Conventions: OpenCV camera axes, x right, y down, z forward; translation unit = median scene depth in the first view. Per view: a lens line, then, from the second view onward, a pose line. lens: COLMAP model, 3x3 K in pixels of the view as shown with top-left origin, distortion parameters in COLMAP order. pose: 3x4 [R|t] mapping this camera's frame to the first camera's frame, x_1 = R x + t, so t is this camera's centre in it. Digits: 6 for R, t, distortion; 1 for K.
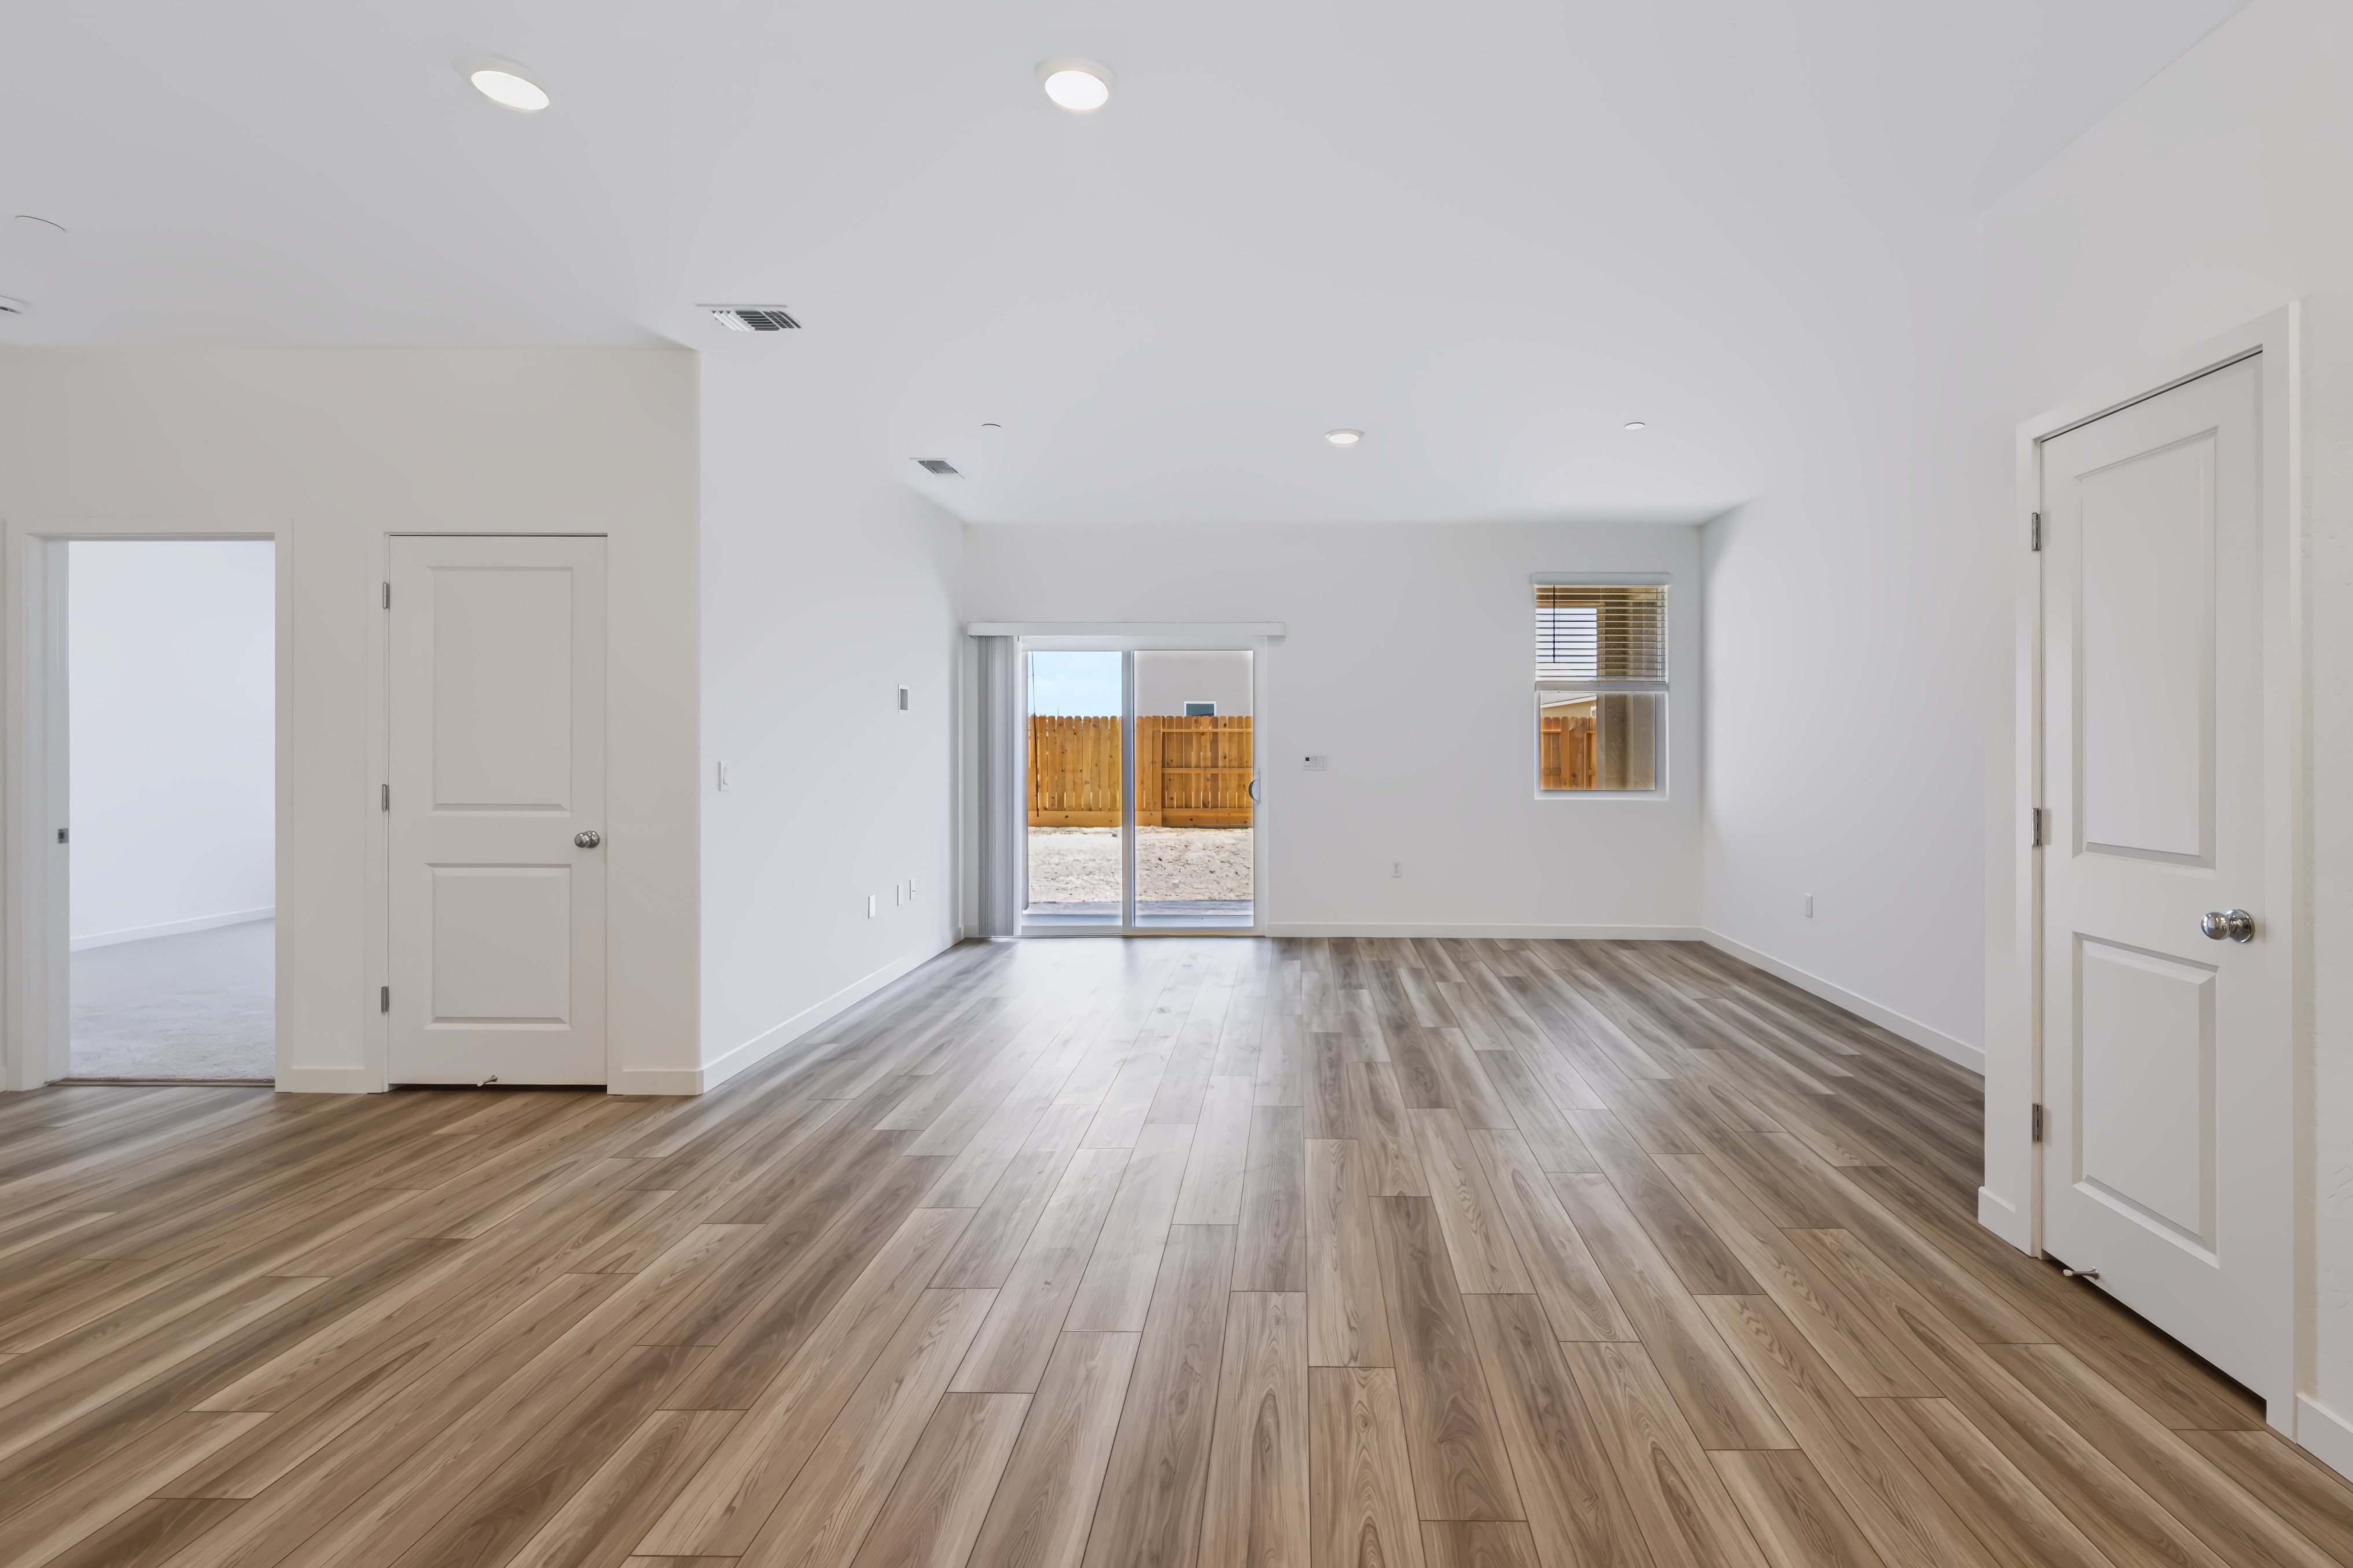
lens RADIAL K [[1017.3, 0, 1290.2], [0, 1017.3, 735.8], [0, 0, 1]] dist [0.000666, -0.000581]
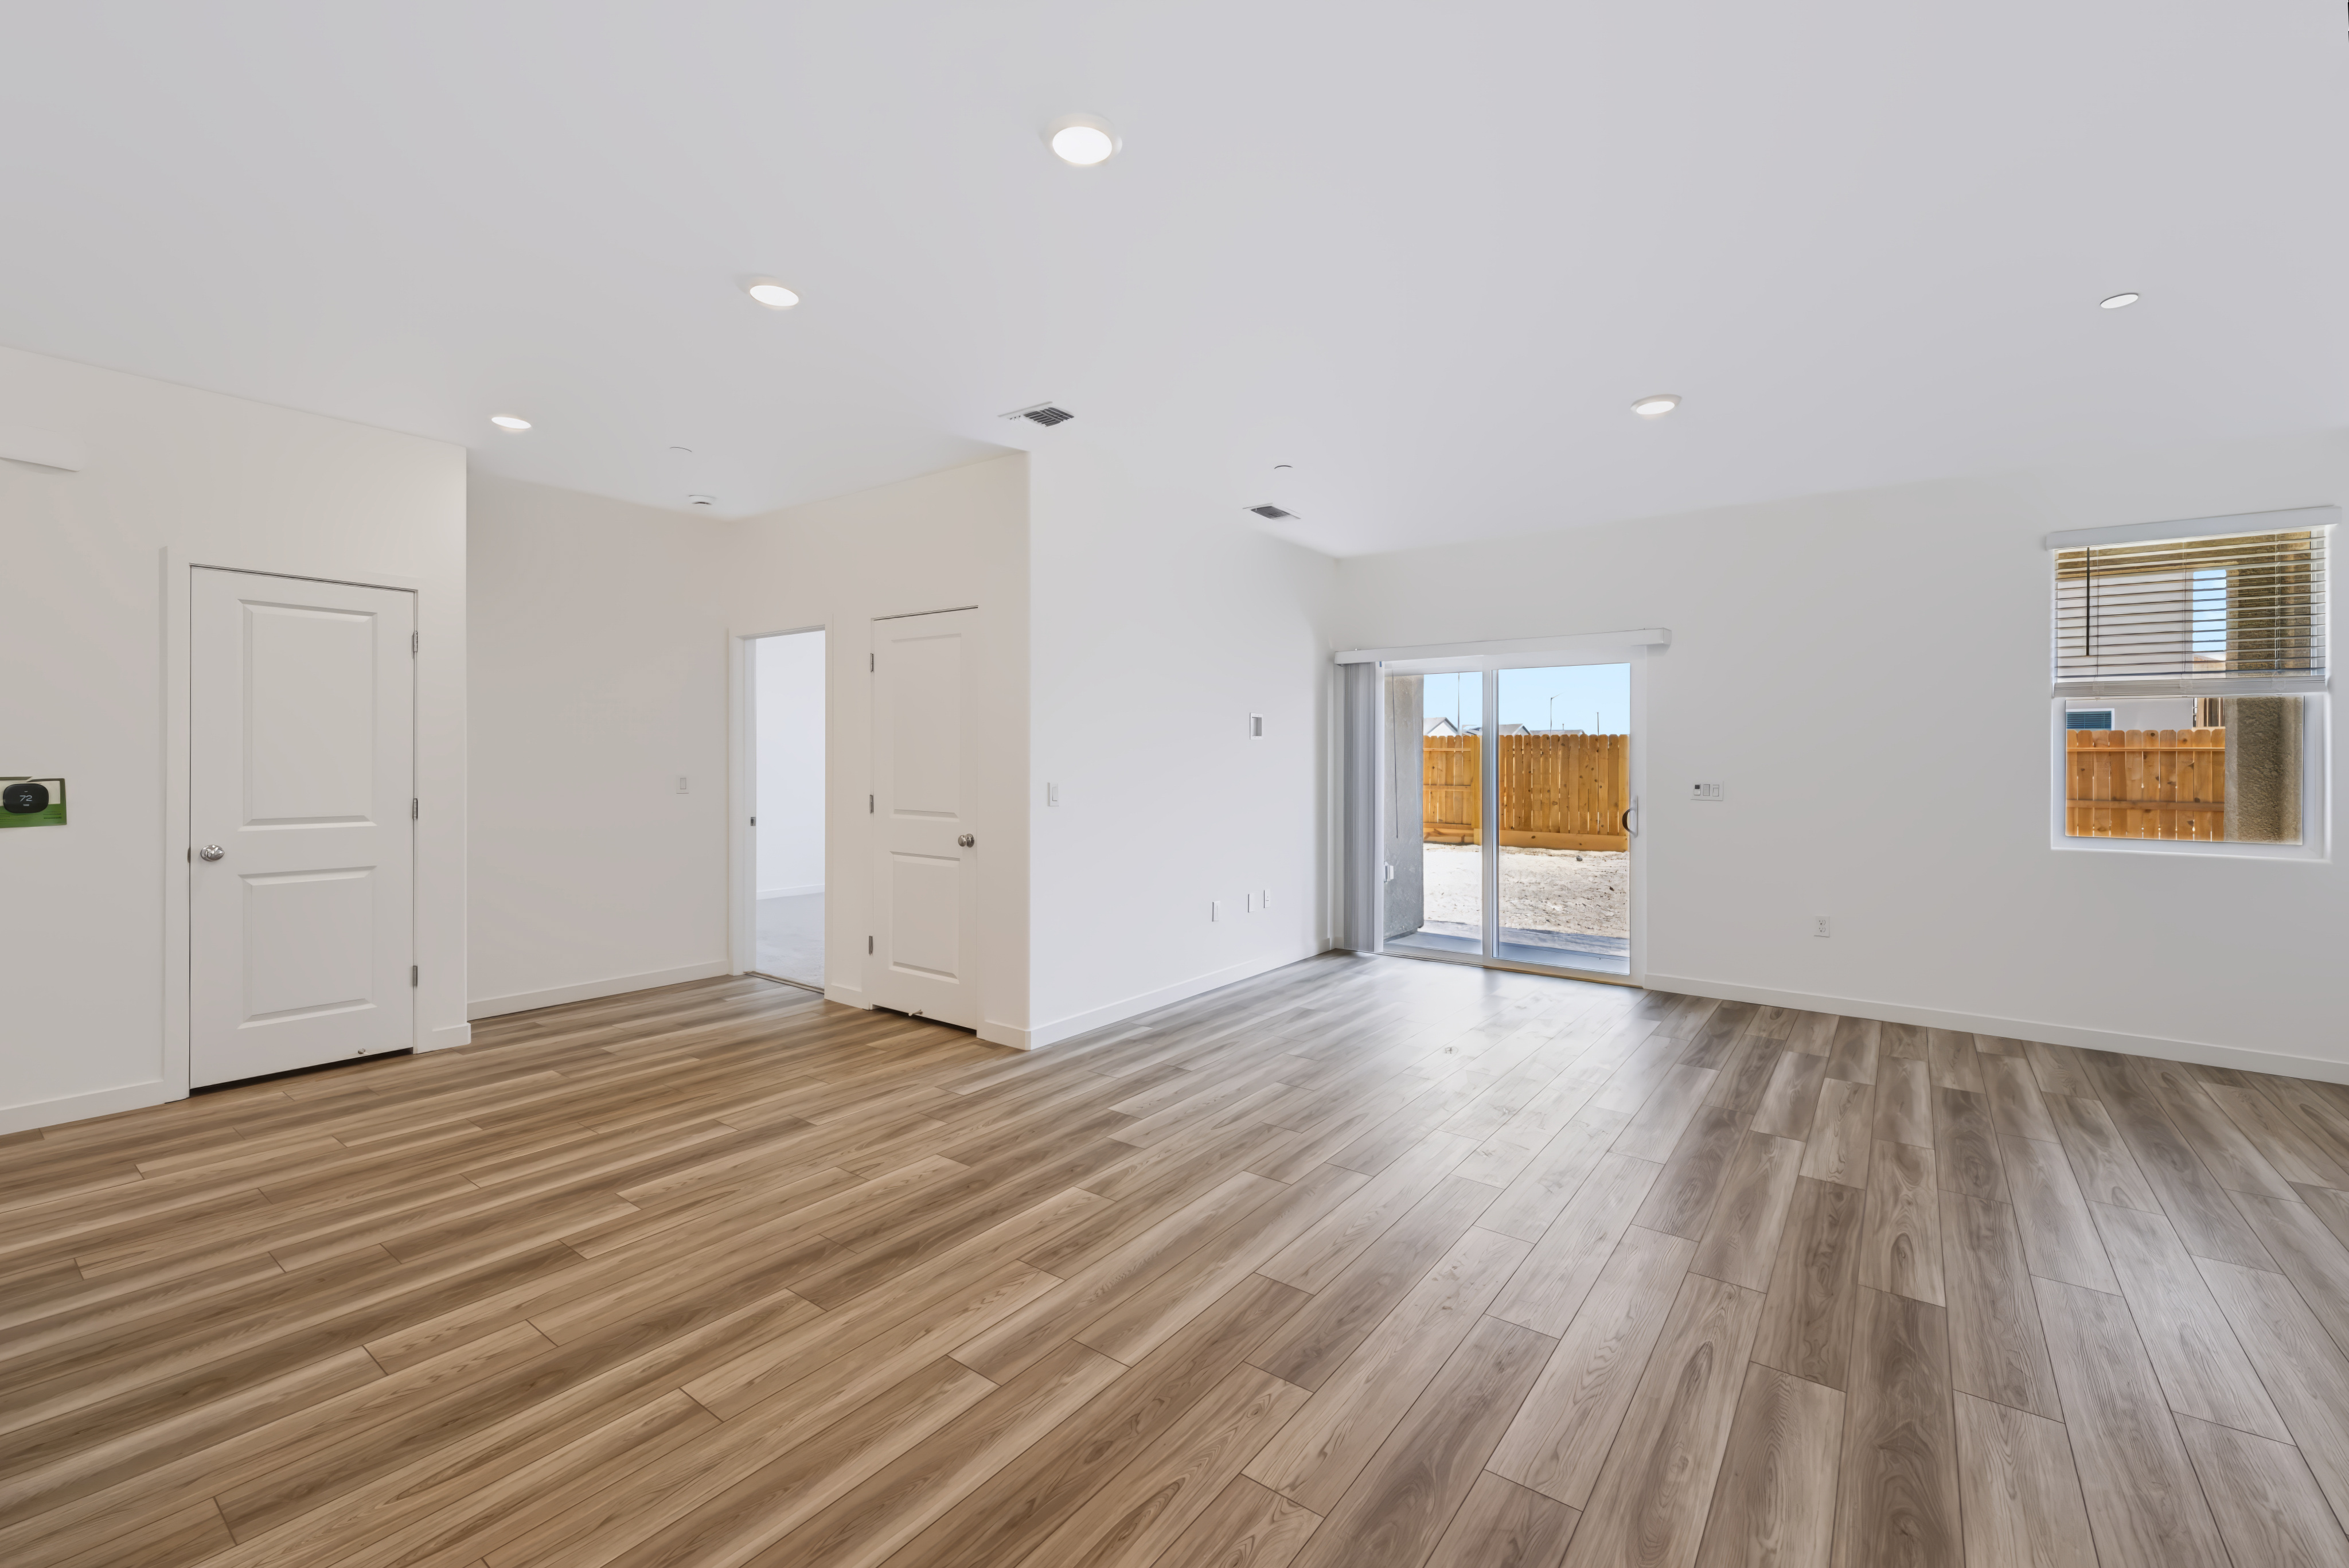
lens RADIAL K [[973.8, 0, 1188.3], [0, 973.8, 752.5], [0, 0, 1]] dist [0.003003, -0.000391]
pose [[0.810657, -0.000528, -0.585521, 0.295348], [0.000458, 1.000000, -0.000267, -0.011381], [0.585521, -0.000051, 0.810657, 0.164537]]
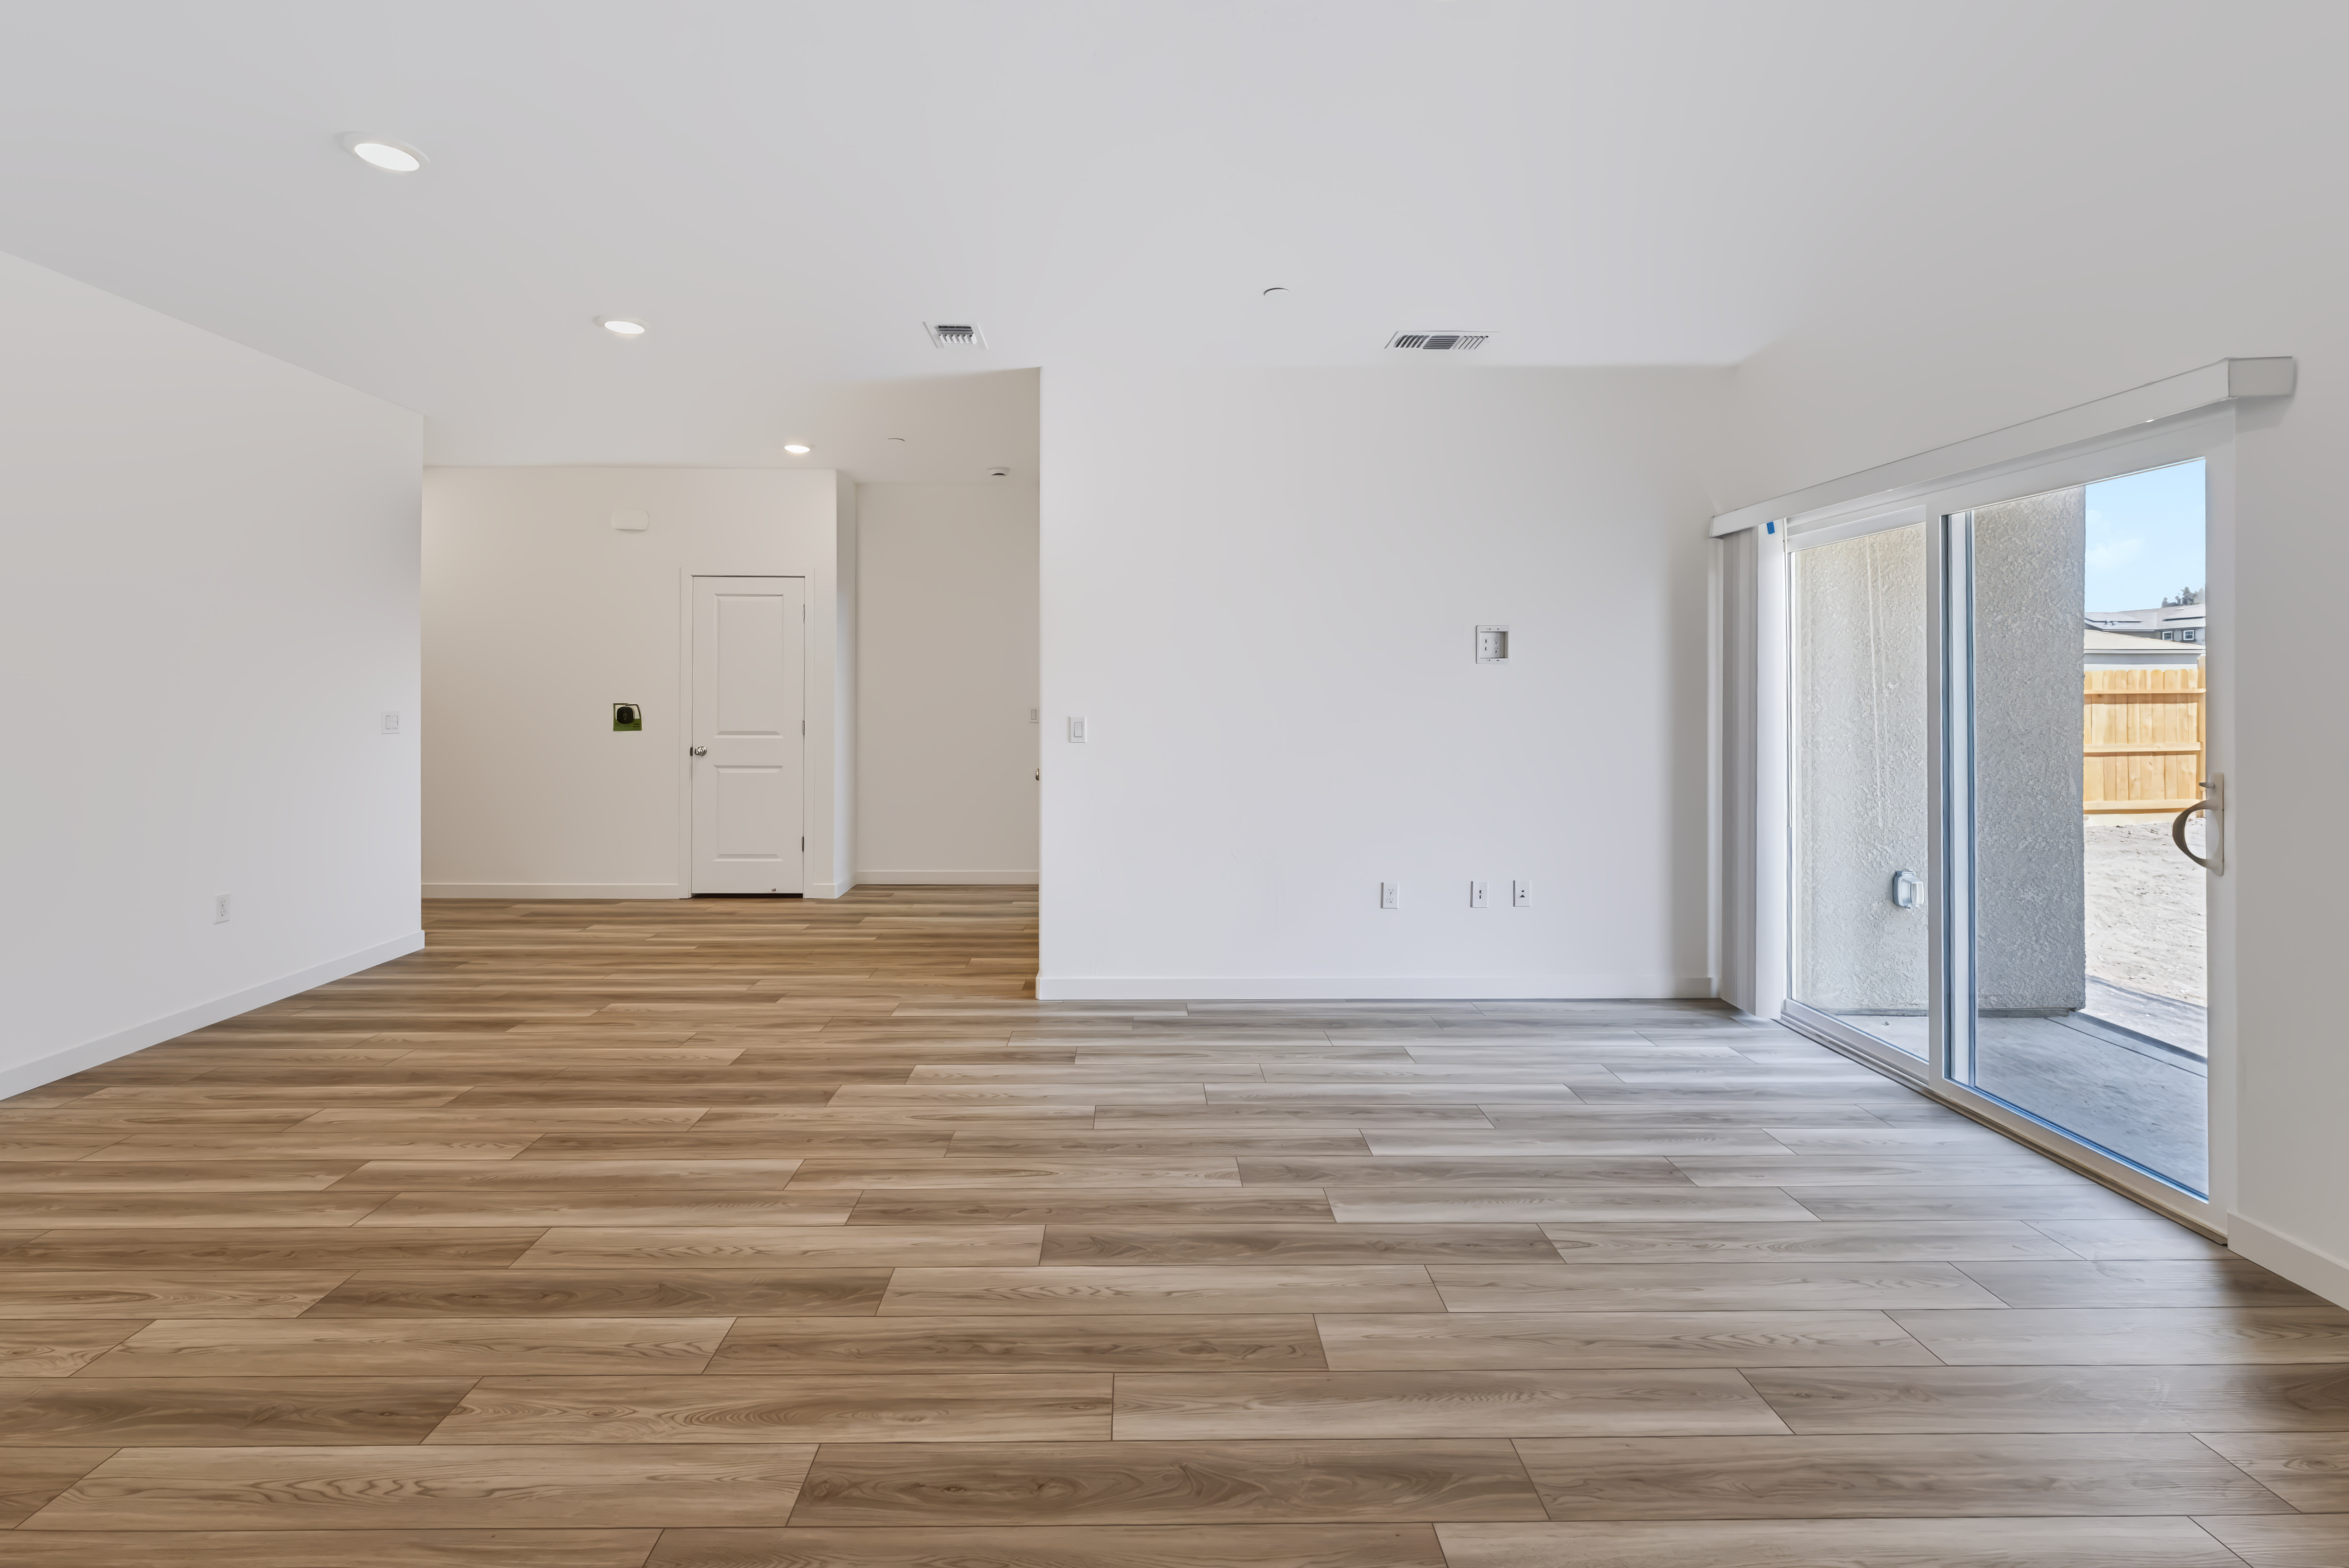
lens RADIAL K [[1011.8, 0, 1154.8], [0, 1011.8, 691.7], [0, 0, 1]] dist [-0.000192, -0.000265]
pose [[0.021492, -0.001355, -0.999768, 0.637083], [0.006550, 0.999978, -0.001215, -0.000329], [0.999748, -0.006522, 0.021500, 1.199797]]
